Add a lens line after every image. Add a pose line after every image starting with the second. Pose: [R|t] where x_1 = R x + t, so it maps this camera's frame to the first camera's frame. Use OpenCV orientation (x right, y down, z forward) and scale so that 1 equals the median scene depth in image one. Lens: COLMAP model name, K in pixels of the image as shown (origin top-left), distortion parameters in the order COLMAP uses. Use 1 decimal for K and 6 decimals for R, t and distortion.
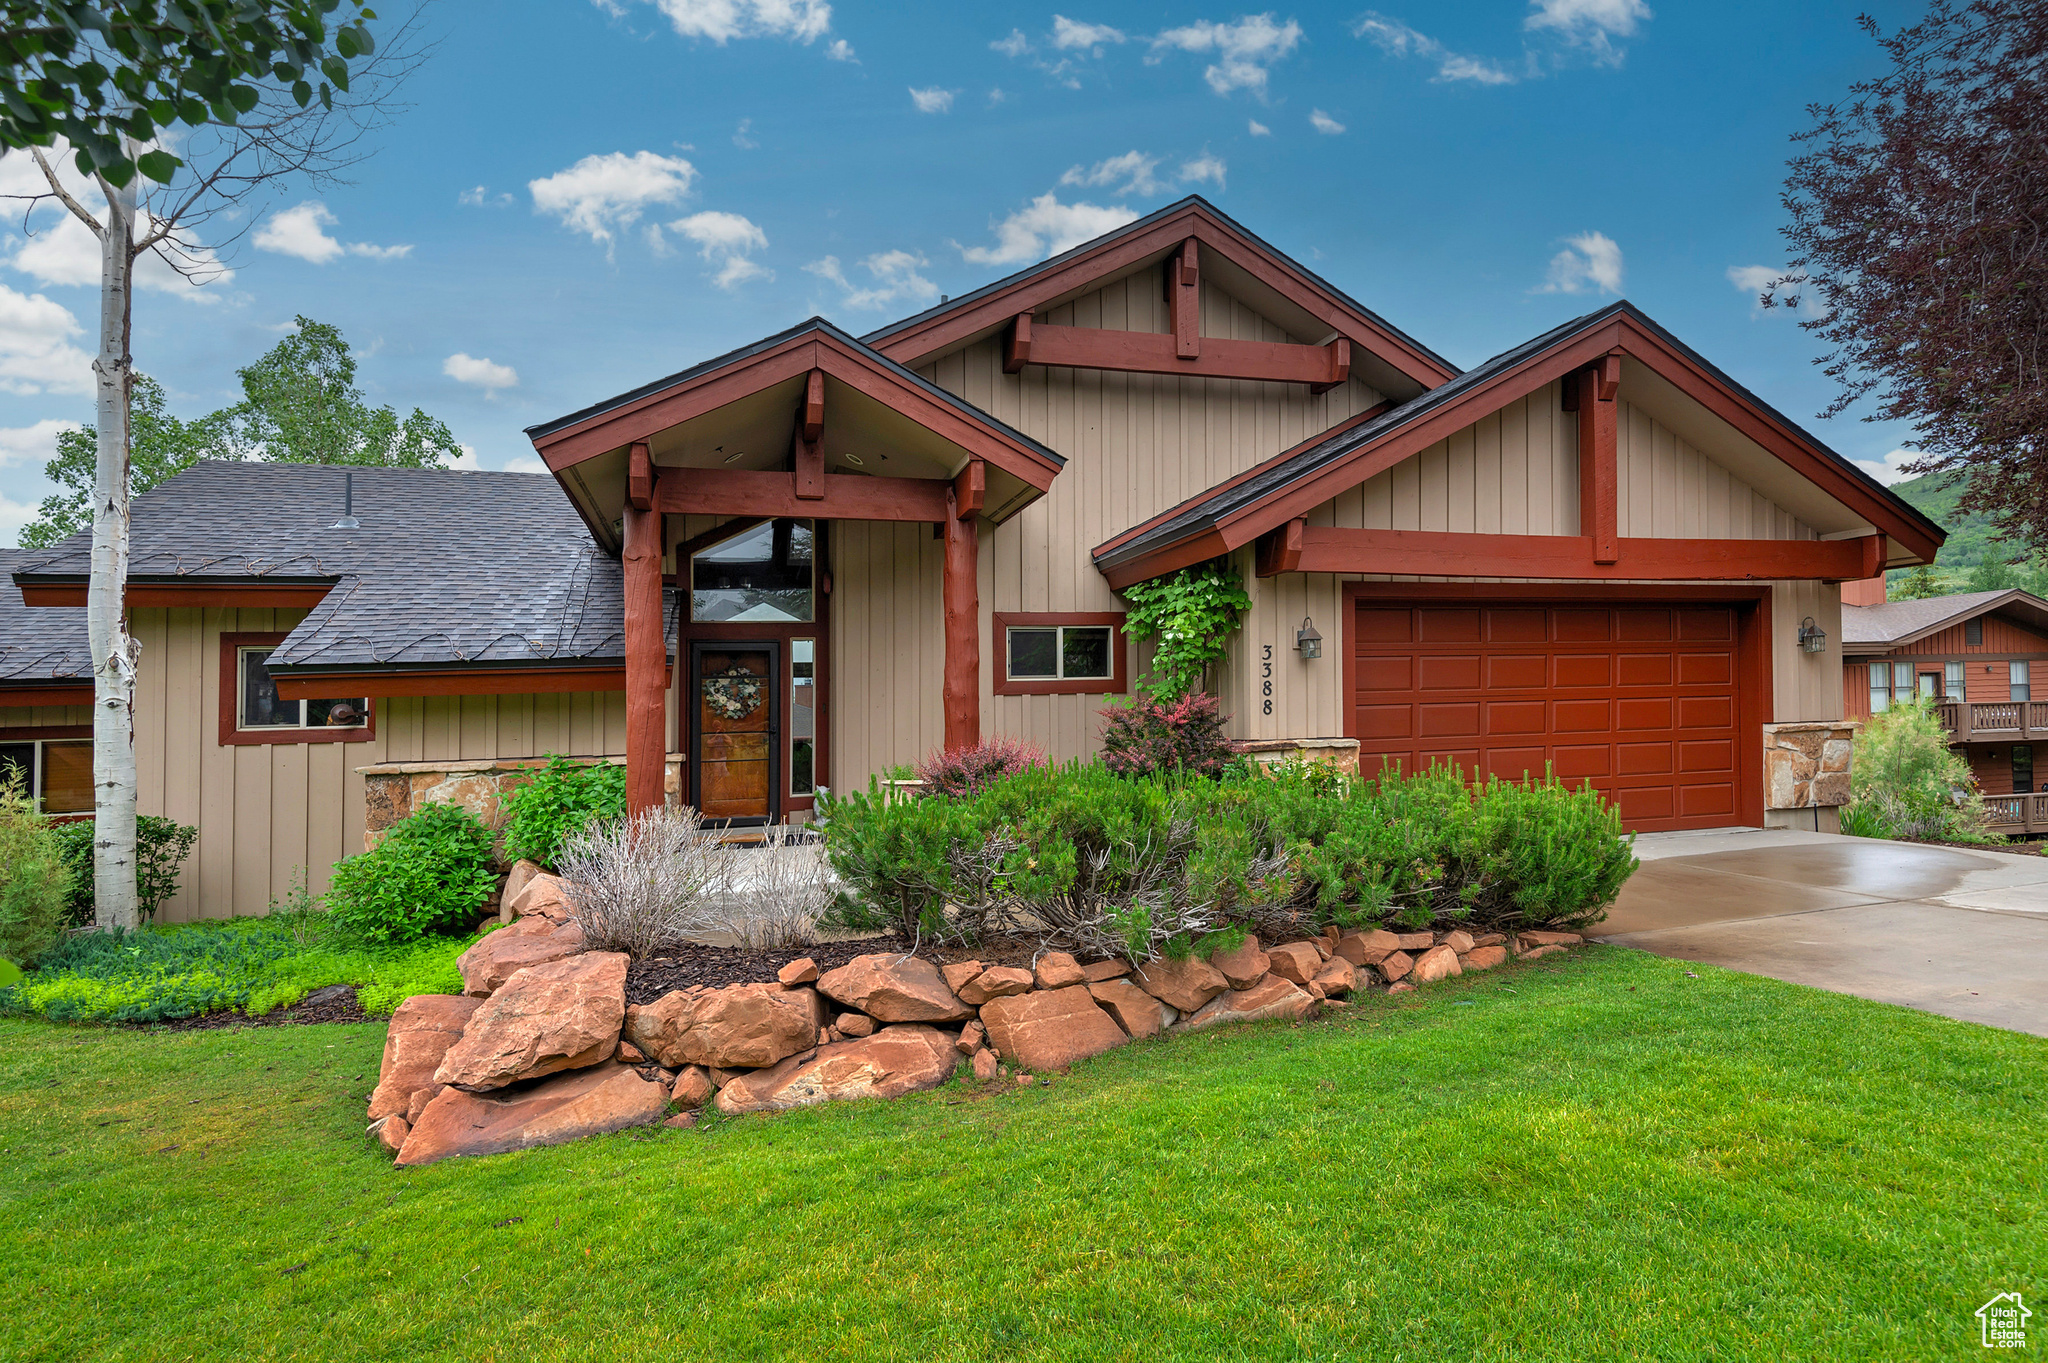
lens RADIAL K [[1054.9, 0, 1023.6], [0, 1054.9, 716.6], [0, 0, 1]] dist [0.032208, -0.021872]
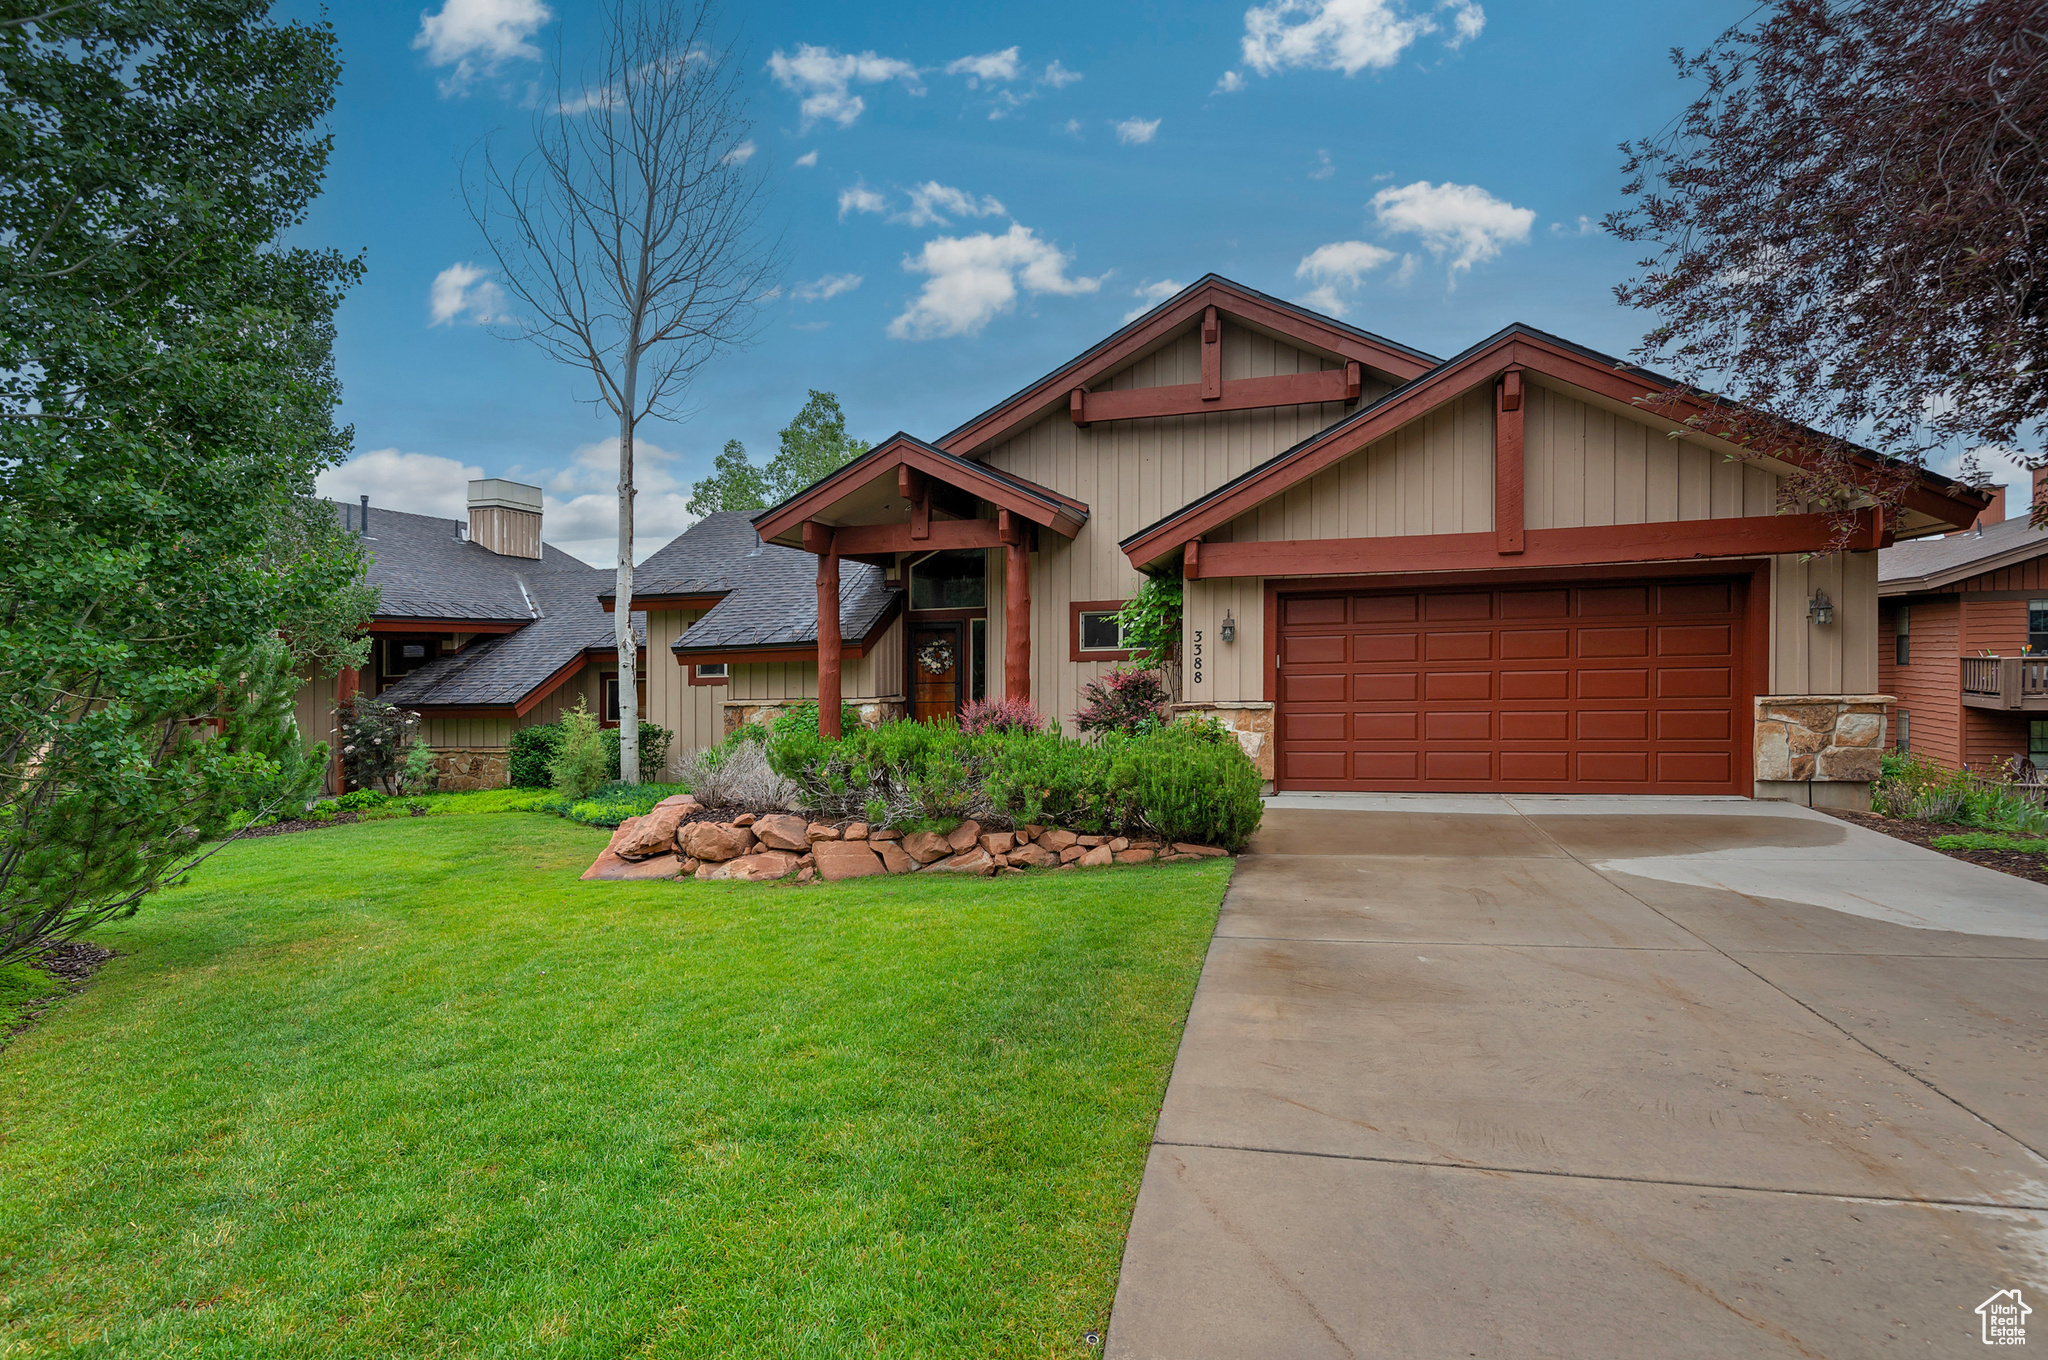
lens RADIAL K [[1024.4, 0, 1024.0], [0, 1024.4, 680.0], [0, 0, 1]] dist [0.027576, -0.019601]
pose [[0.862641, 0.018299, -0.505486, 0.682984], [0.002347, 0.999190, 0.040175, -0.057014], [0.505812, -0.035843, 0.861899, -0.228583]]
